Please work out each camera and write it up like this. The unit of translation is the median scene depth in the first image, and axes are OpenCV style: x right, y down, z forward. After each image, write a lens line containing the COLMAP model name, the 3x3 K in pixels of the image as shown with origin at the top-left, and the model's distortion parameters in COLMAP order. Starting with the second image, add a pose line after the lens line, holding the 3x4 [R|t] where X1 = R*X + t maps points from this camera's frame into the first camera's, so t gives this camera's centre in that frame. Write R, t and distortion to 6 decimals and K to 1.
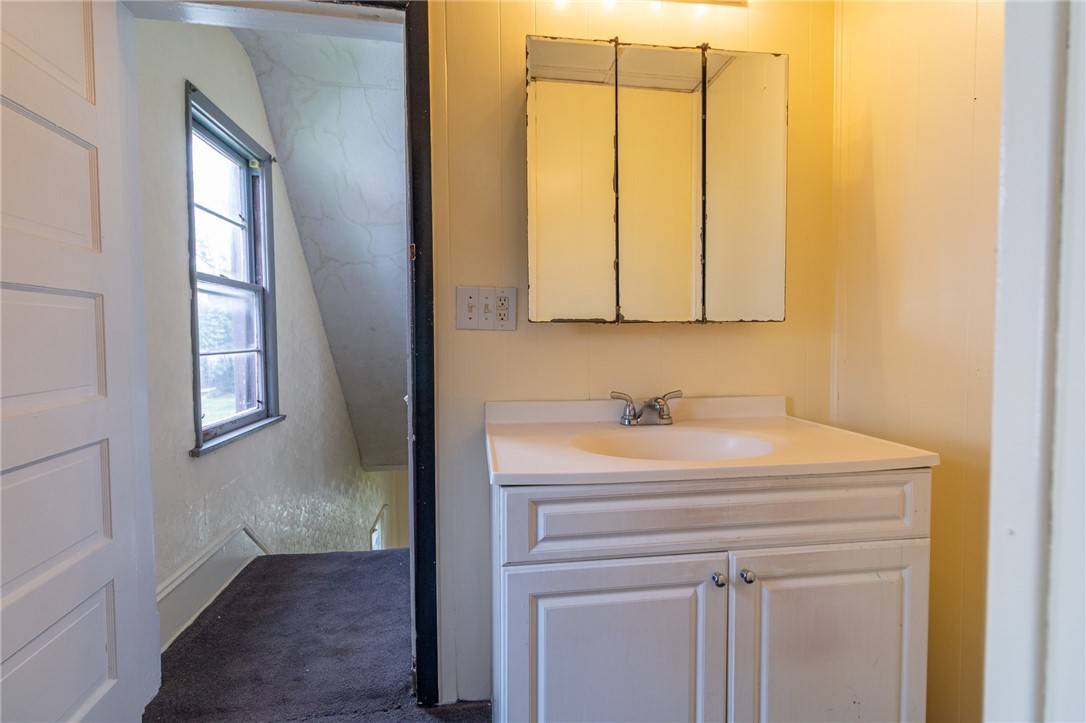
lens RADIAL K [[506.5, 0, 551.2], [0, 506.5, 356.8], [0, 0, 1]] dist [-0.001323, 0.004258]
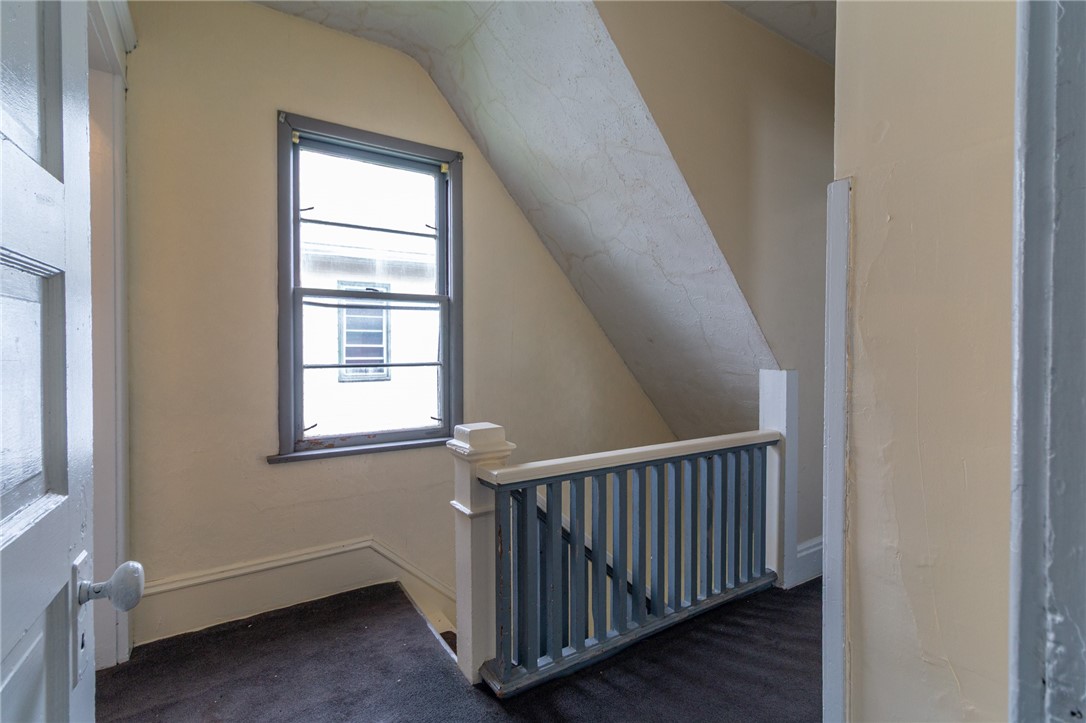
lens RADIAL K [[506.5, 0, 551.0], [0, 506.5, 359.1], [0, 0, 1]] dist [-0.001323, 0.004258]
pose [[0.435871, 0.027407, -0.899592, 0.361407], [-0.039614, 0.999152, 0.011247, -0.040958], [0.899137, 0.030734, 0.436586, 0.765344]]
